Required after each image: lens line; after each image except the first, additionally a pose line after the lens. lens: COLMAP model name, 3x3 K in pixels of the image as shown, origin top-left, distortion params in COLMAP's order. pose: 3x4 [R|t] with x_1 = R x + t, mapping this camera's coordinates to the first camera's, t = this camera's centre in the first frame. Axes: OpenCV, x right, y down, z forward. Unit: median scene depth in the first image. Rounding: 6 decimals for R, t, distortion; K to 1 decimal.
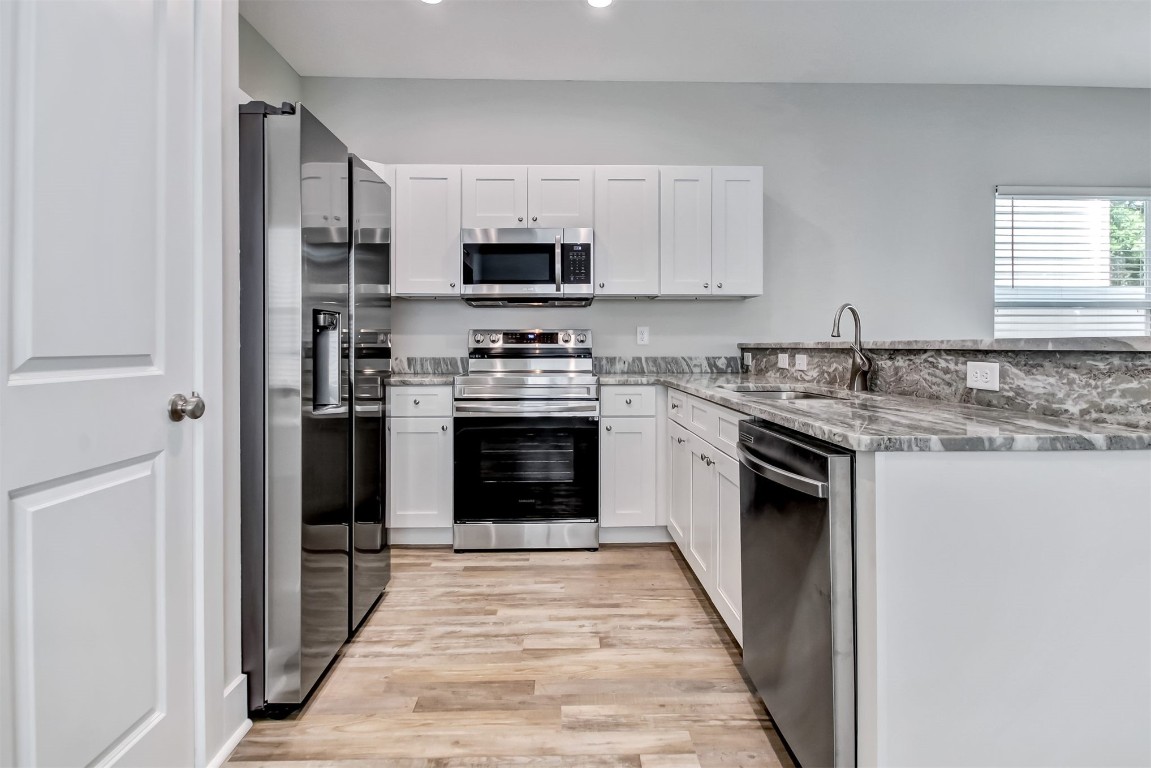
lens RADIAL K [[605.0, 0, 568.8], [0, 605.0, 346.9], [0, 0, 1]] dist [0.003616, -0.004551]
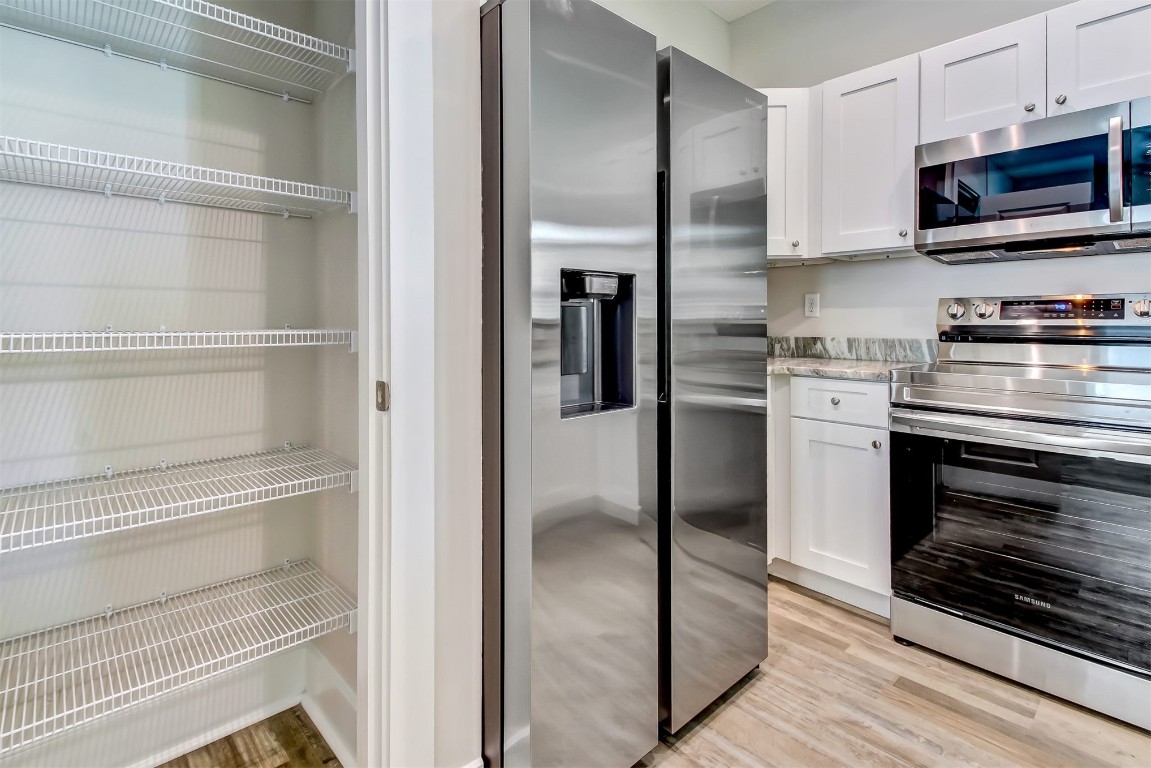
lens RADIAL K [[569.0, 0, 601.8], [0, 569.0, 318.6], [0, 0, 1]] dist [0.027455, -0.000663]
pose [[0.684182, -0.003401, -0.729303, 0.067076], [-0.002911, 0.999968, -0.007395, -0.000513], [0.729305, 0.007182, 0.684151, 0.457740]]
